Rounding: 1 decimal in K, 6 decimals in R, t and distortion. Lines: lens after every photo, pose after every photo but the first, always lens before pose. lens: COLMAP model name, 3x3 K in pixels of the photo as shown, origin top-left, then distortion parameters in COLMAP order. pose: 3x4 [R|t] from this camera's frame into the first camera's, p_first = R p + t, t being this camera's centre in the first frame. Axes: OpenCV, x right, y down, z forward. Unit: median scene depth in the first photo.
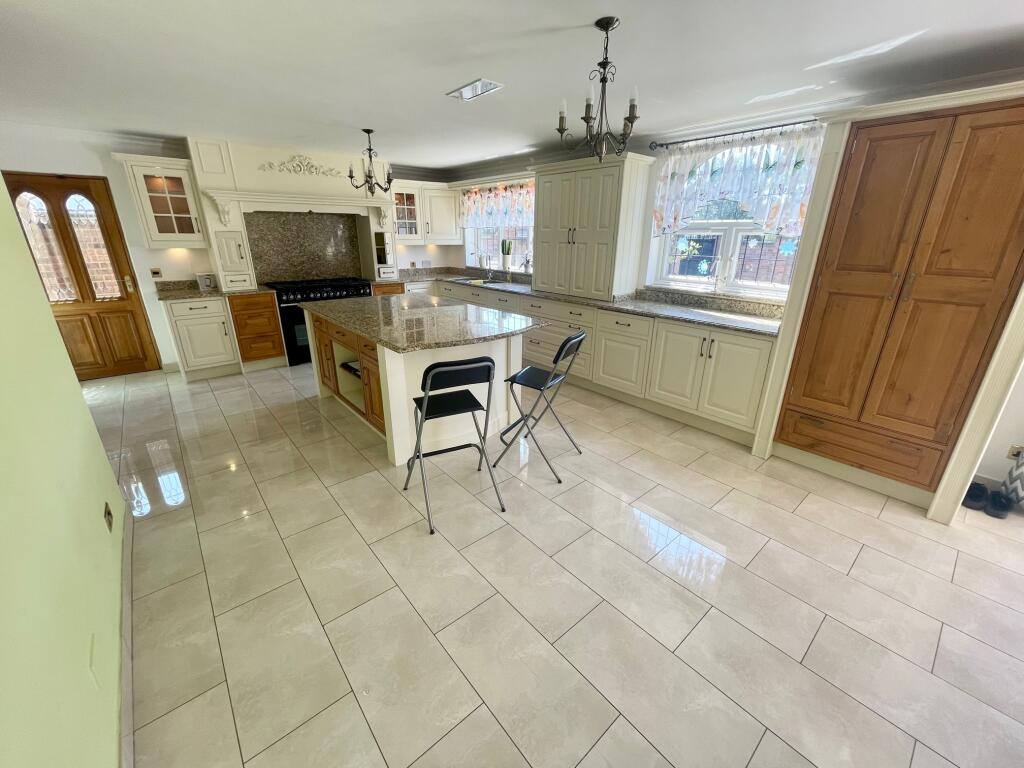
lens RADIAL K [[413.3, 0, 511.3], [0, 413.3, 382.9], [0, 0, 1]] dist [0.004426, -0.001532]
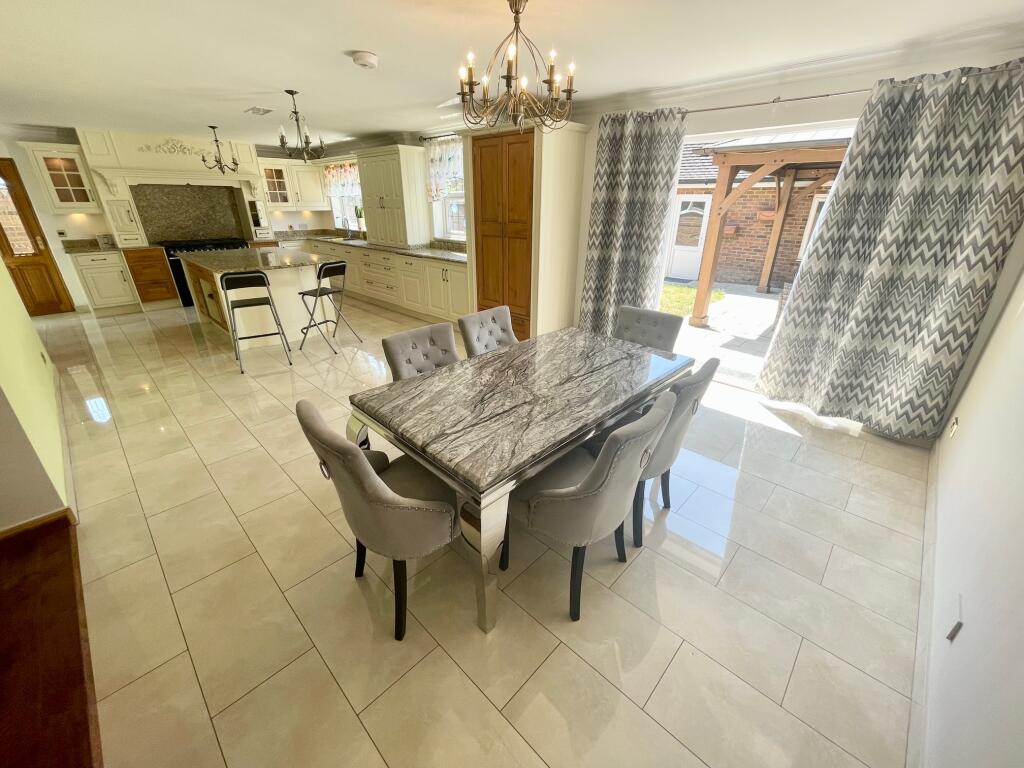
lens RADIAL K [[413.3, 0, 510.8], [0, 413.3, 382.0], [0, 0, 1]] dist [0.004426, -0.001532]
pose [[0.994983, -0.044317, 0.089688, 0.431216], [0.038377, 0.997021, 0.066904, 0.175823], [-0.092386, -0.063126, 0.993720, -0.478706]]
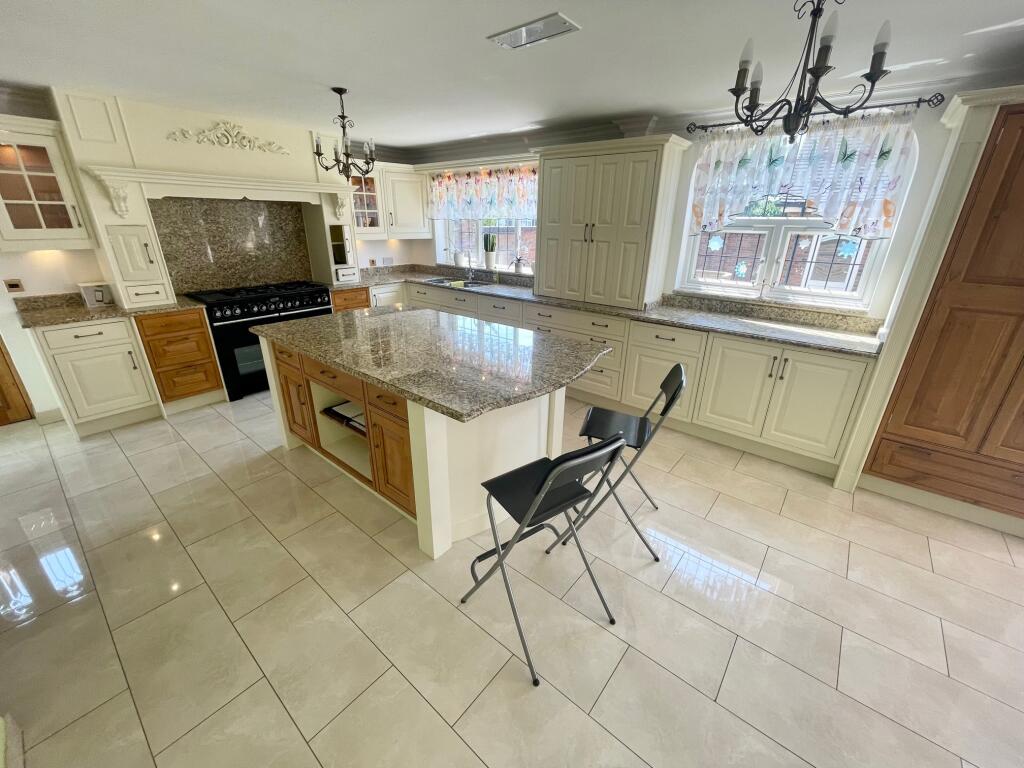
lens RADIAL K [[413.3, 0, 511.6], [0, 413.3, 382.0], [0, 0, 1]] dist [0.004426, -0.001532]
pose [[0.984798, -0.058365, 0.163605, -0.169178], [0.053624, 0.998007, 0.033254, -0.087315], [-0.165220, -0.023975, 0.985965, 0.184142]]
